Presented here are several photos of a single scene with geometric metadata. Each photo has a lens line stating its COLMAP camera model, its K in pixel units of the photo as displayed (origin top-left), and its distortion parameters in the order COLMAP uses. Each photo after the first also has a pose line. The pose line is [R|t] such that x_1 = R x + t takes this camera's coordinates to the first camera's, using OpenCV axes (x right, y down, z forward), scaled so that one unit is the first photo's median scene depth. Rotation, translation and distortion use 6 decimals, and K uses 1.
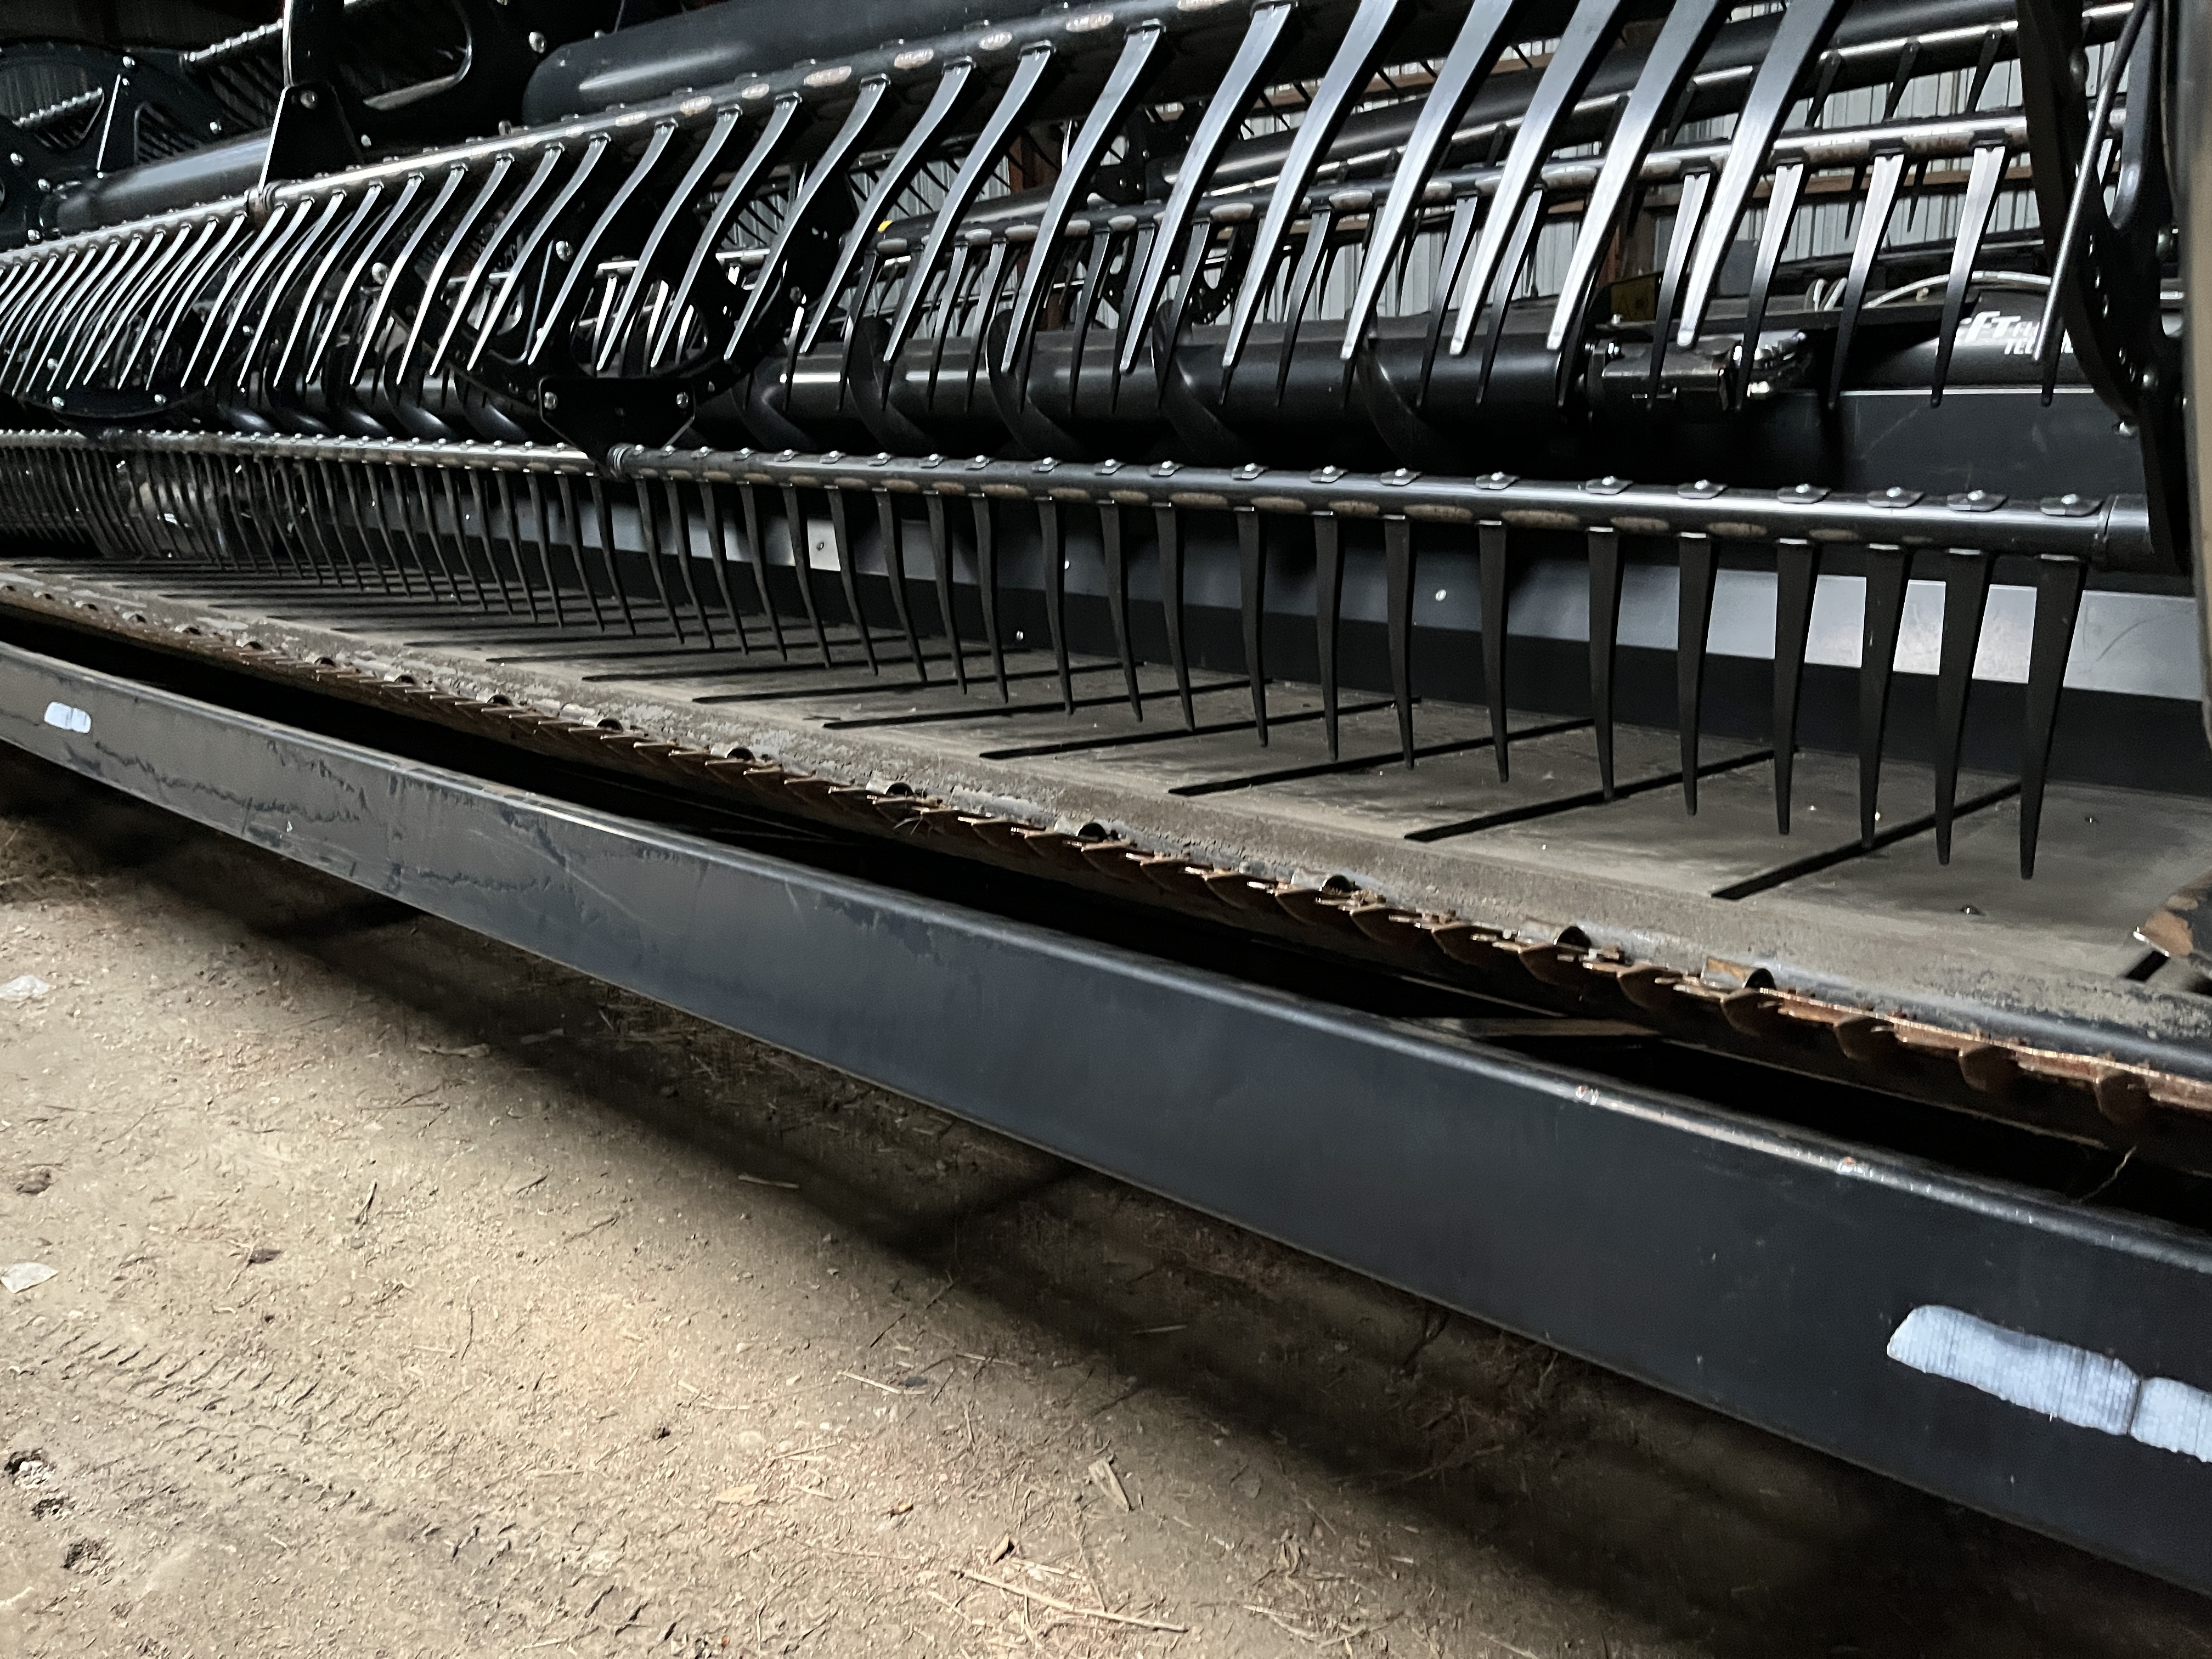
lens RADIAL K [[1683.1, 0, 1115.0], [0, 1683.1, 819.6], [0, 0, 1]] dist [0.066941, -0.098456]
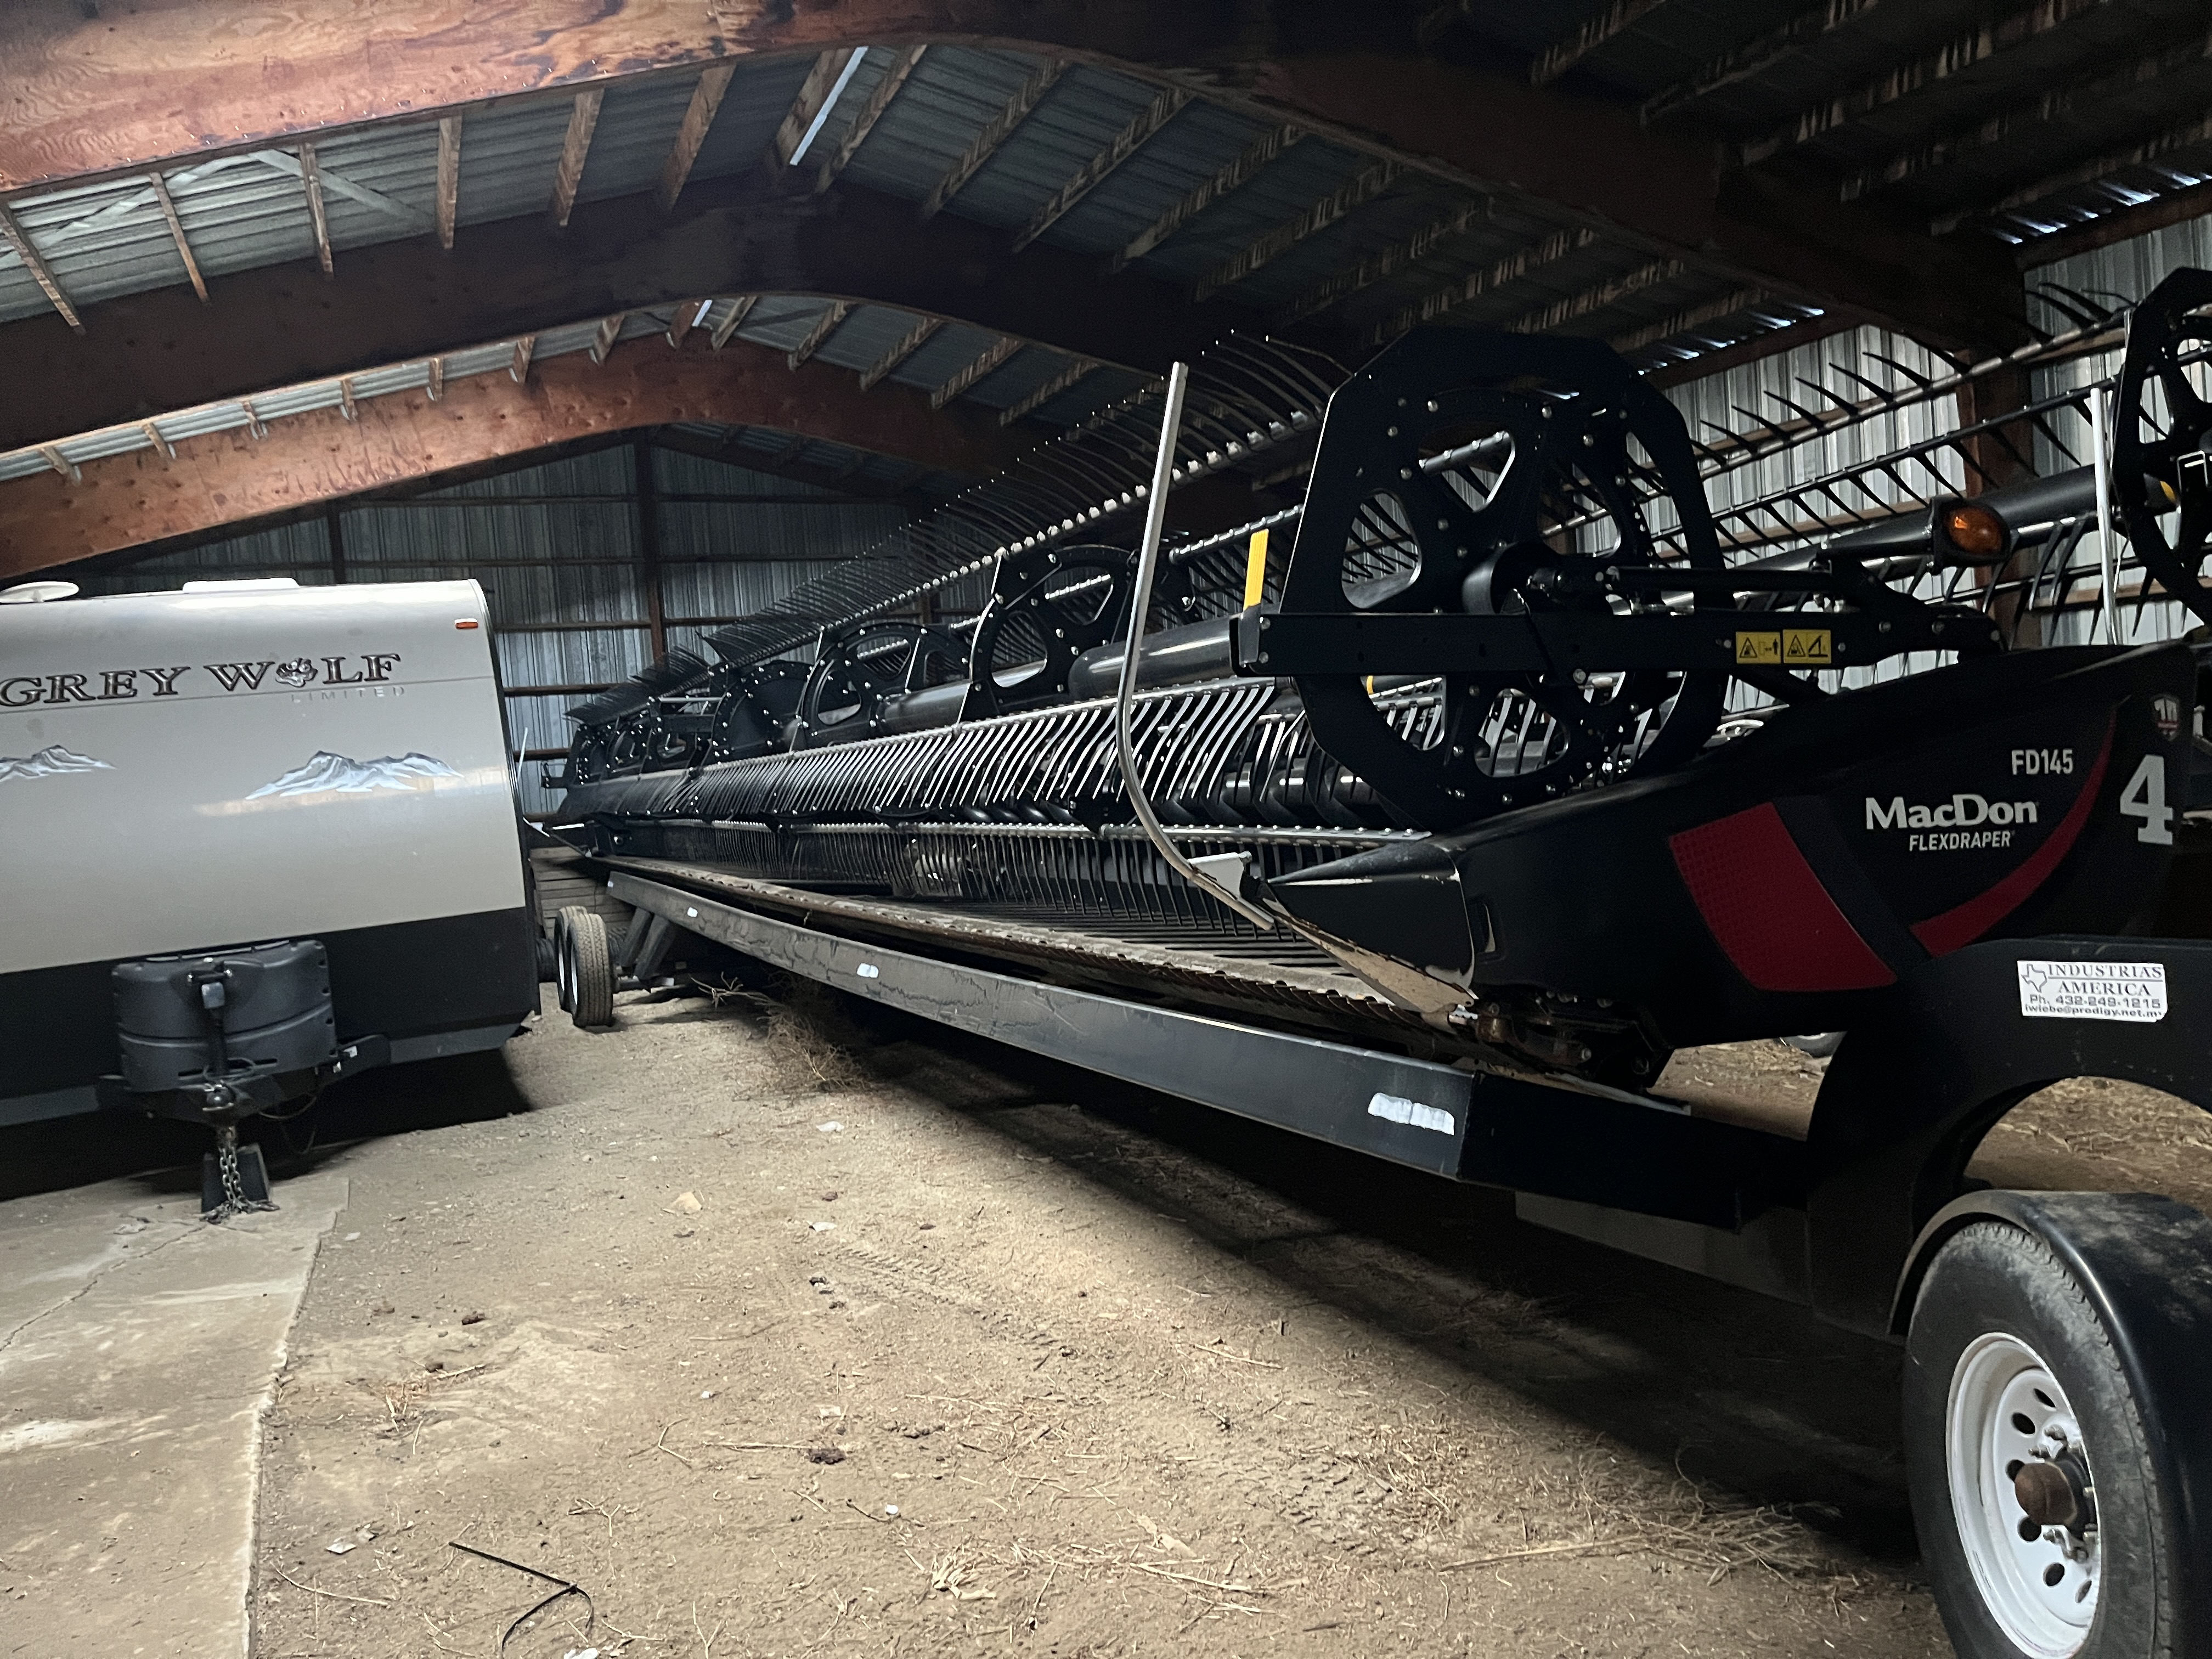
lens RADIAL K [[1683.1, 0, 1105.9], [0, 1683.1, 817.9], [0, 0, 1]] dist [0.066941, -0.098456]
pose [[0.915875, -0.023892, -0.400752, 0.474388], [-0.063562, 0.977007, -0.203511, 0.170185], [0.396400, 0.211863, 0.893298, -0.751510]]
